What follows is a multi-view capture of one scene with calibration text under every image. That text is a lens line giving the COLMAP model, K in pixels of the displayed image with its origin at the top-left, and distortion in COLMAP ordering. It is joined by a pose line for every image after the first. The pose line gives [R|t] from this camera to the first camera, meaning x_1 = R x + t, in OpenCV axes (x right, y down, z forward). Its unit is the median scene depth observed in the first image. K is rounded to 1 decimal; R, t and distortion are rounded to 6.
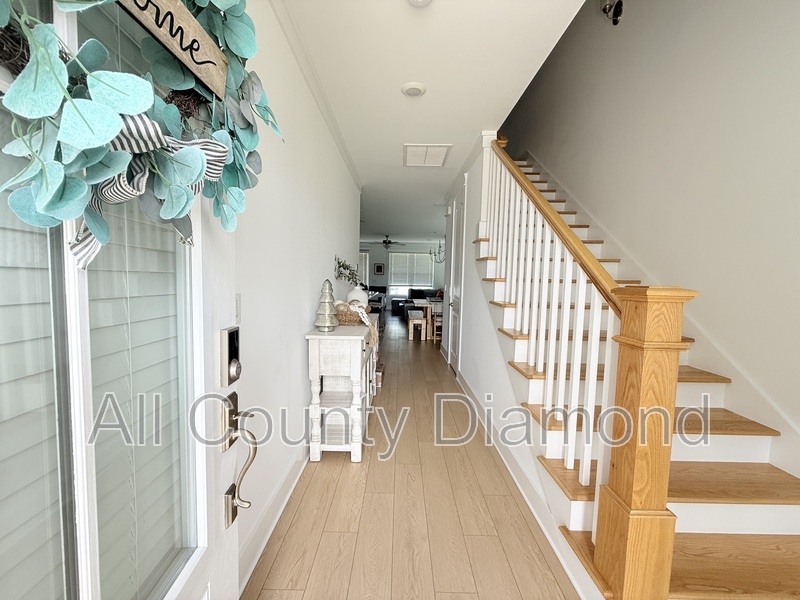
lens RADIAL K [[317.9, 0, 398.7], [0, 317.9, 301.2], [0, 0, 1]] dist [-0.000687, -0.000017]
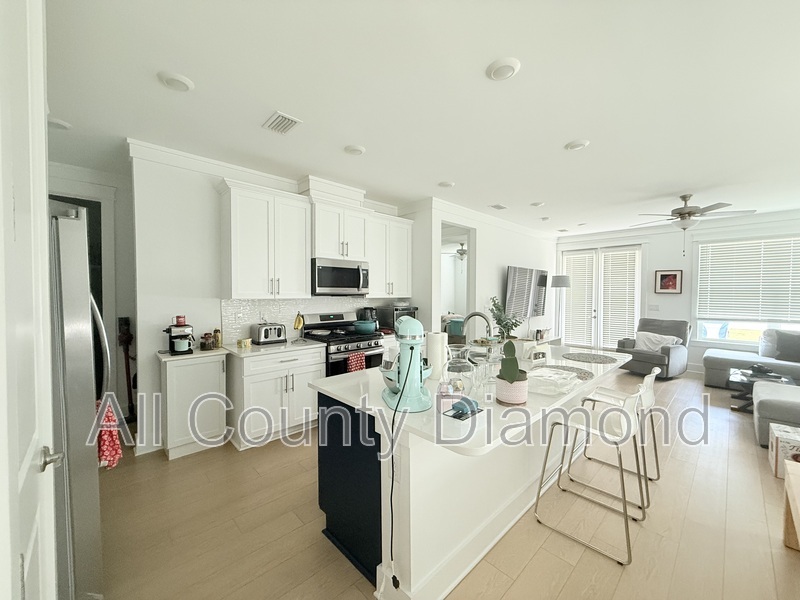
lens RADIAL K [[317.9, 0, 398.7], [0, 317.9, 301.2], [0, 0, 1]] dist [-0.000687, -0.000017]
pose [[0.690379, 0.000631, -0.723448, 0.002421], [-0.042028, 0.998346, -0.039236, -0.039068], [0.722226, 0.057493, 0.689263, 0.405718]]
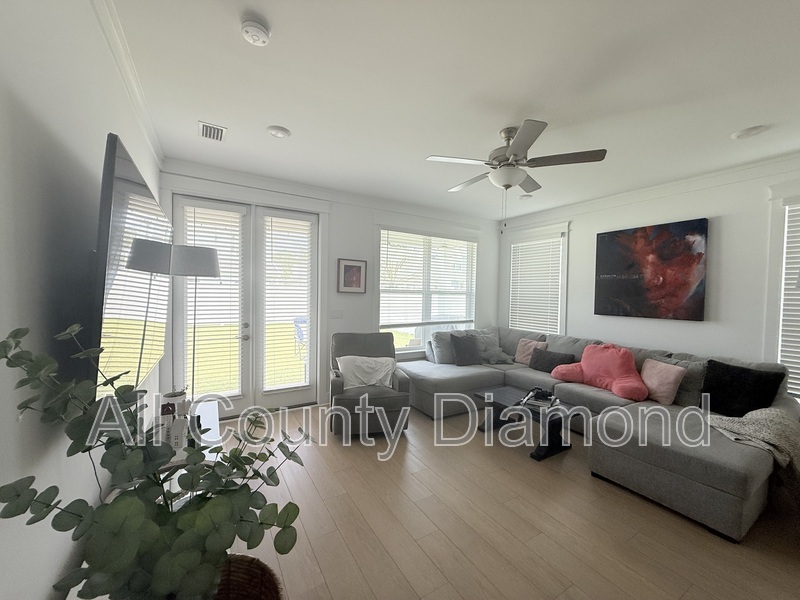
lens RADIAL K [[317.9, 0, 398.7], [0, 317.9, 301.2], [0, 0, 1]] dist [-0.000687, -0.000017]
pose [[0.855216, -0.021161, 0.517840, -0.190612], [0.039597, 0.998913, -0.024575, -0.067414], [-0.516757, 0.041522, 0.855124, 0.714336]]
